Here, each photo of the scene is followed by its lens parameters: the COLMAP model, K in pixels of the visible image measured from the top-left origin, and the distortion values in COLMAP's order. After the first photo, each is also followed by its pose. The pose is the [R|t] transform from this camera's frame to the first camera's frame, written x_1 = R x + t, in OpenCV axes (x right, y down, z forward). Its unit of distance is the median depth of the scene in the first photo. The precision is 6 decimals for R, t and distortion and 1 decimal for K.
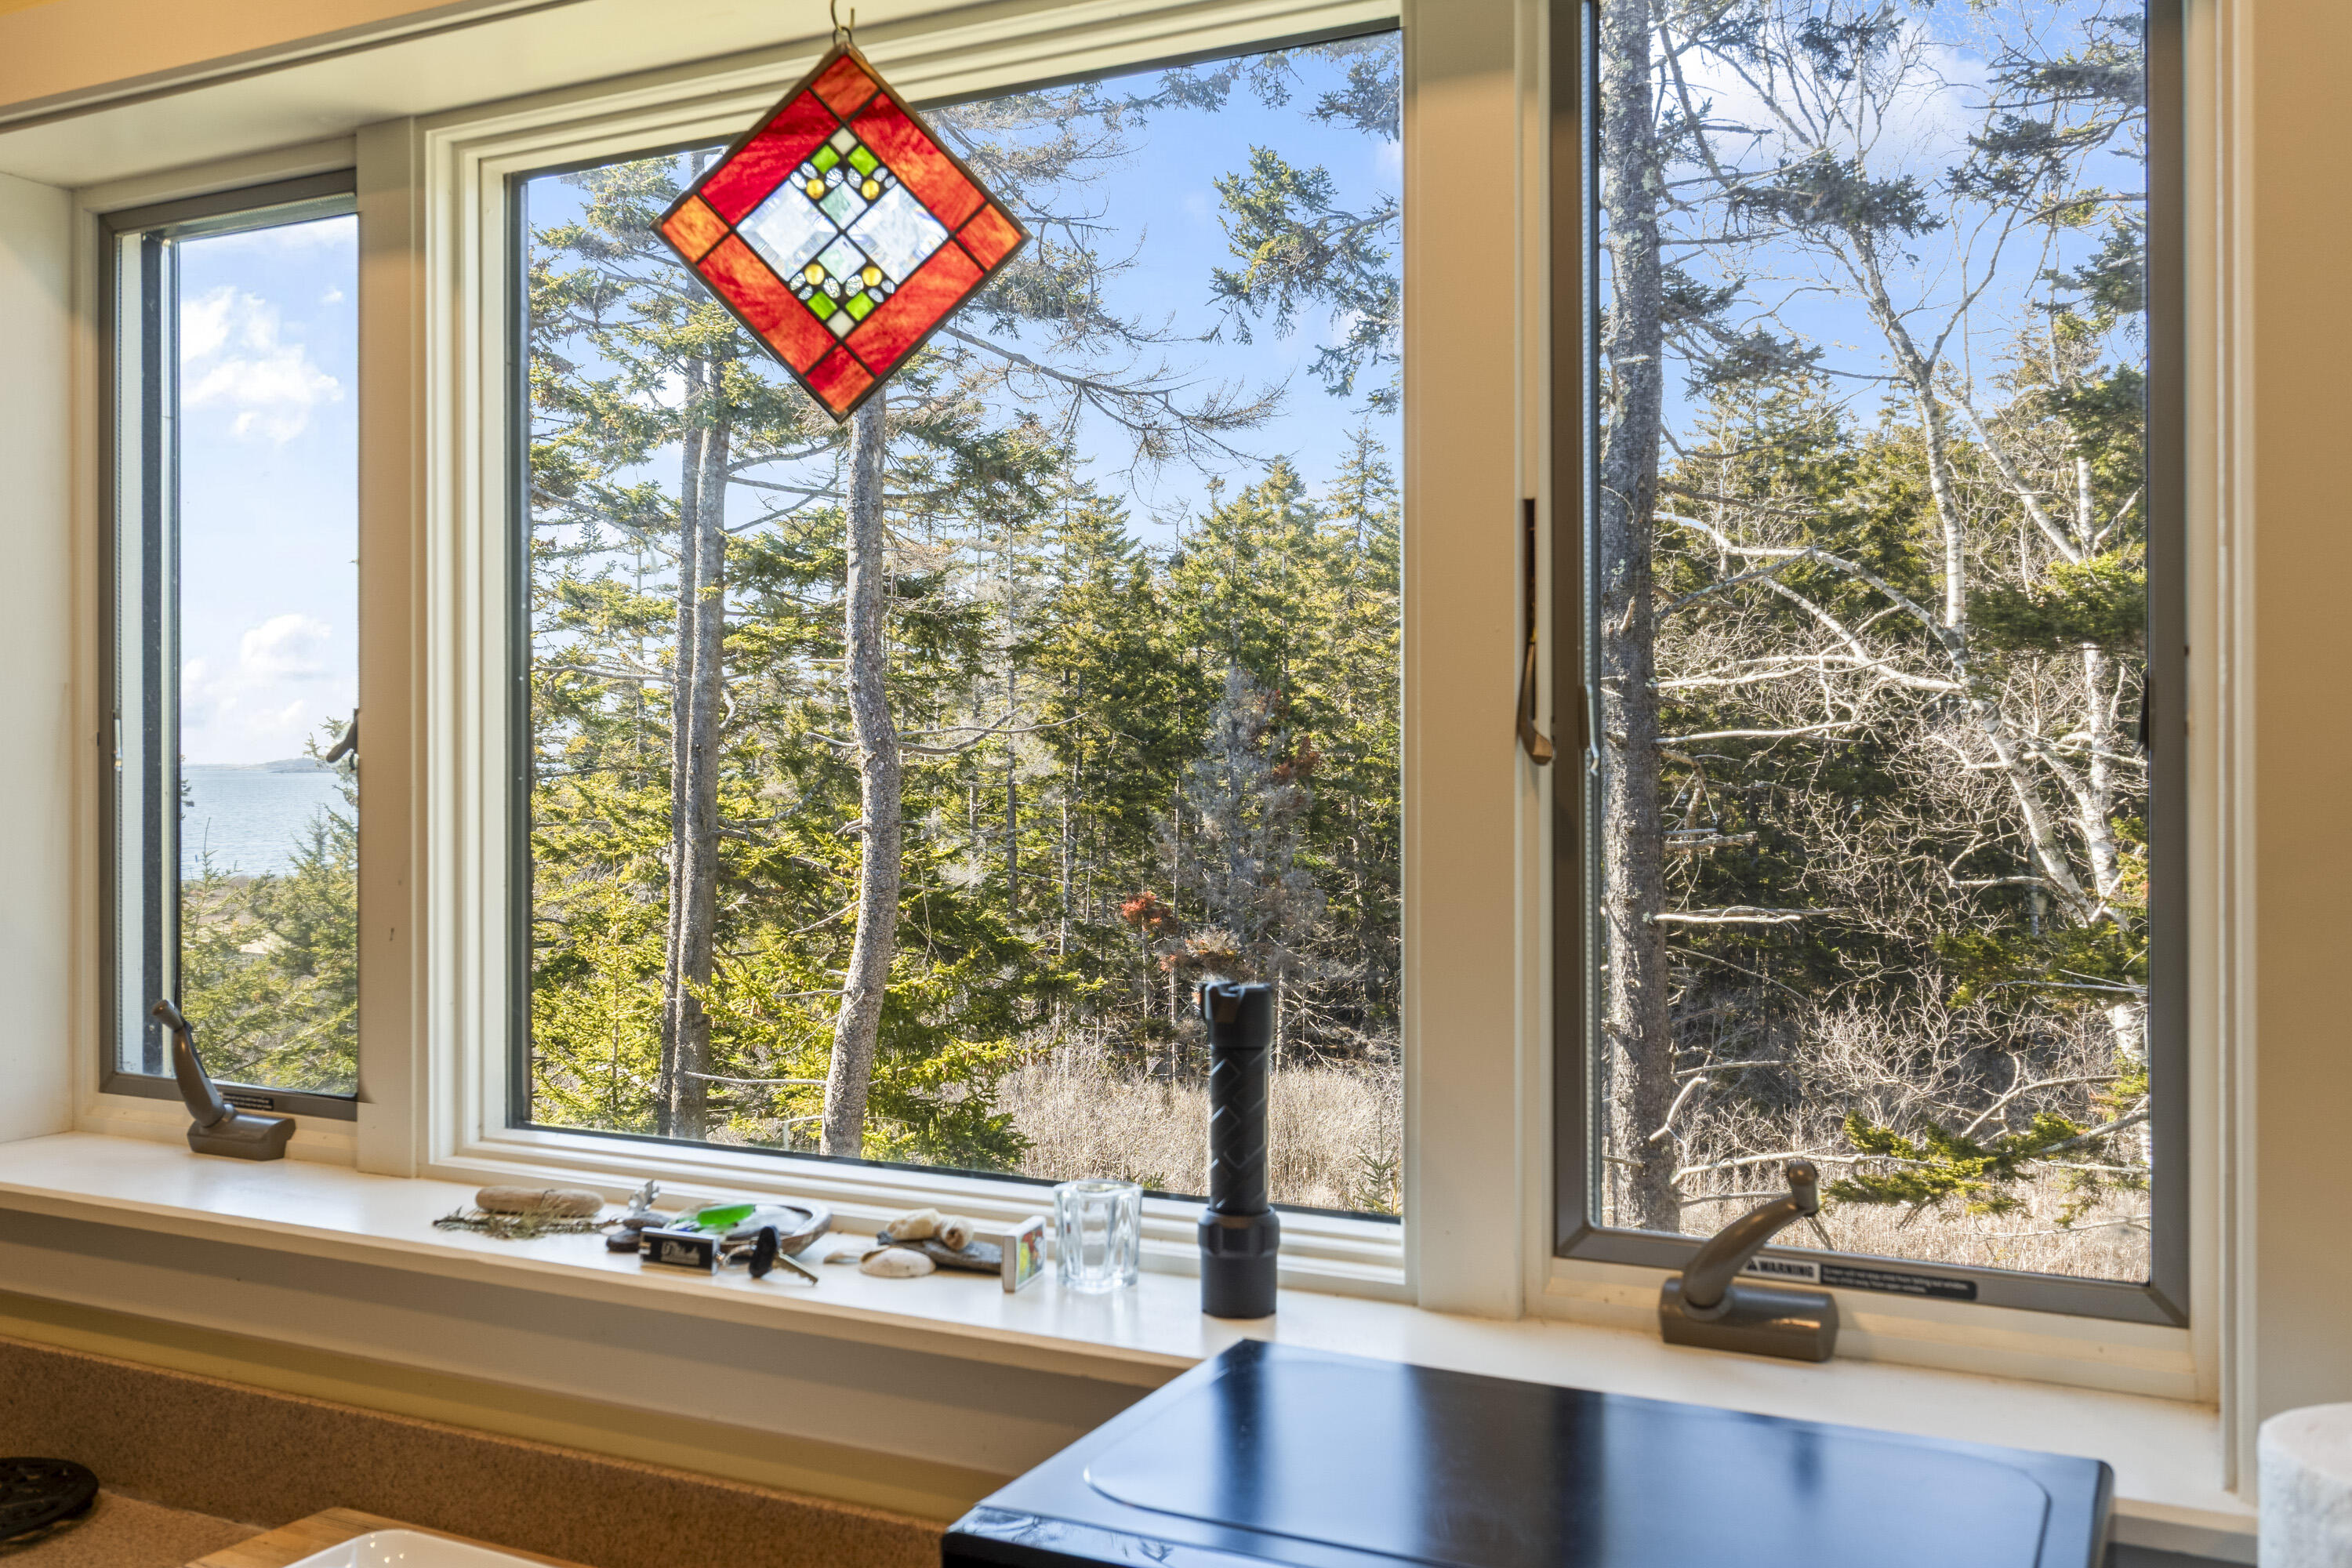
lens RADIAL K [[2034.5, 0, 1174.3], [0, 2034.5, 760.3], [0, 0, 1]] dist [-0.005834, 0.010811]
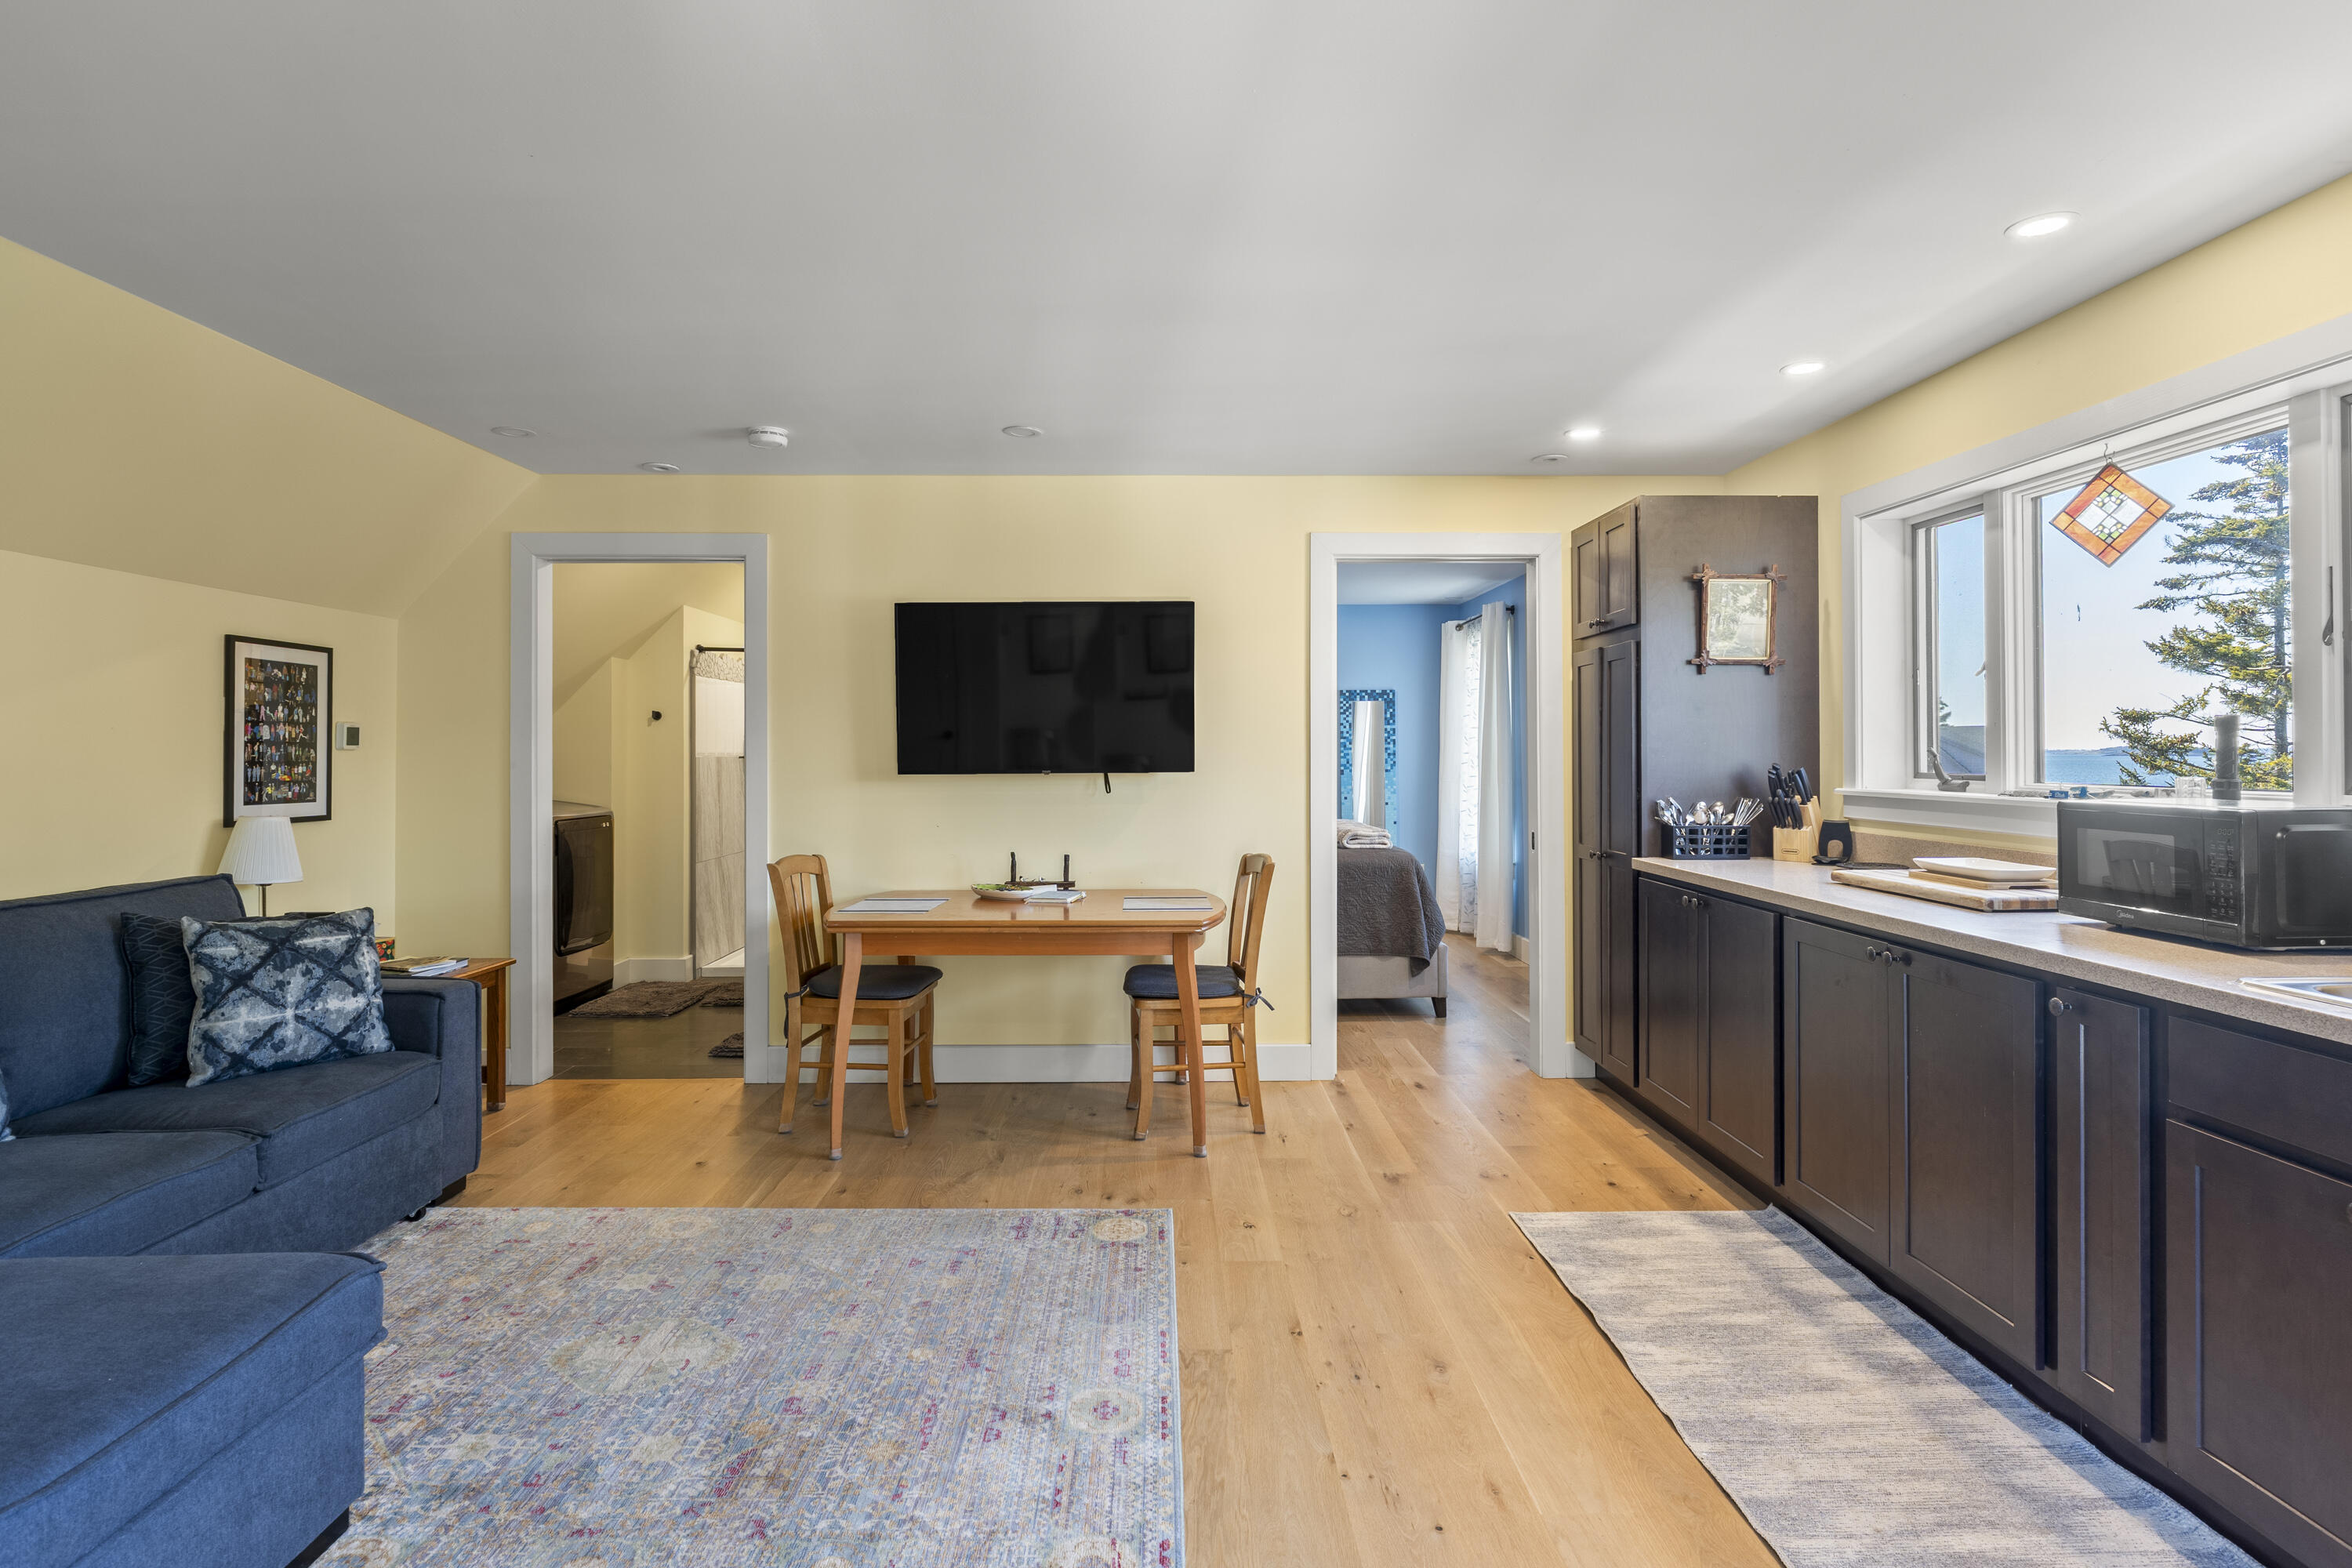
lens RADIAL K [[1168.6, 0, 1167.1], [0, 1168.6, 736.3], [0, 0, 1]] dist [-0.002584, -0.000945]
pose [[0.452598, -0.007532, -0.891683, 0.697199], [0.001237, 0.999969, -0.007820, 0.110250], [0.891714, 0.002436, 0.452593, -1.076265]]
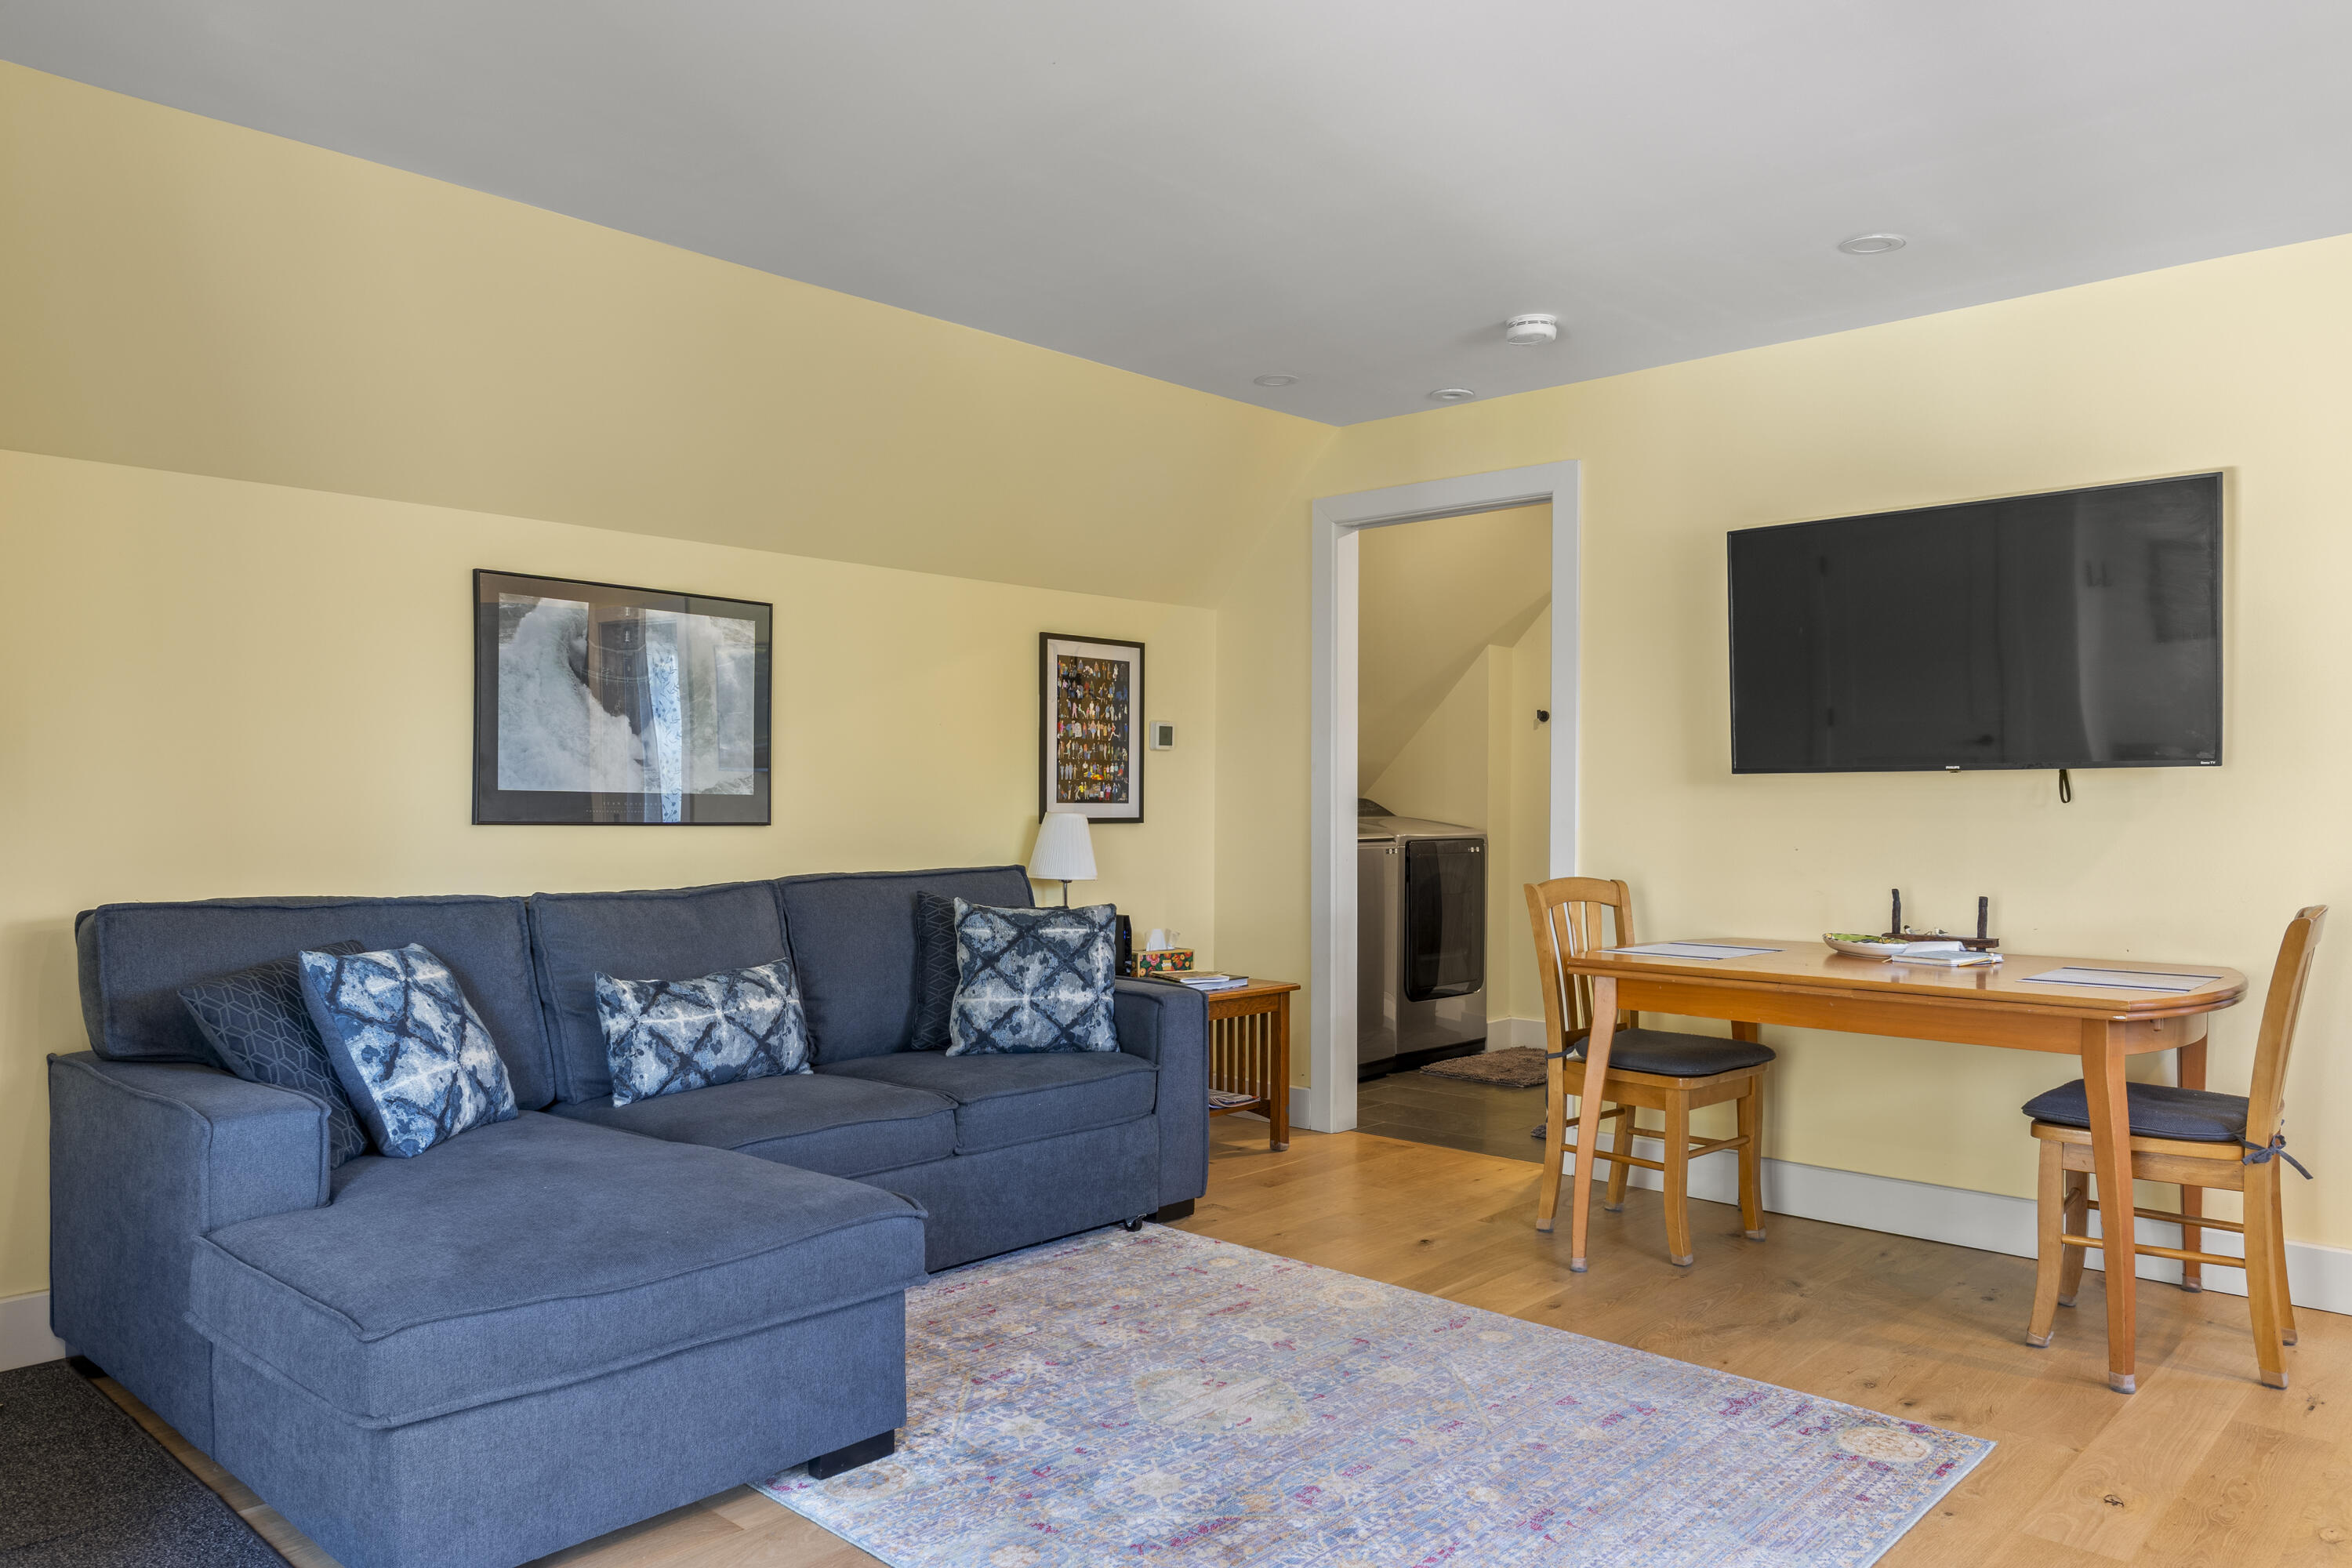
lens RADIAL K [[1602.4, 0, 1190.4], [0, 1602.4, 825.8], [0, 0, 1]] dist [-0.001603, 0.003193]
pose [[-0.282200, 0.024087, -0.959053, 0.777085], [0.004414, 0.999707, 0.023810, 0.189881], [0.959345, 0.002486, -0.282224, -0.560326]]
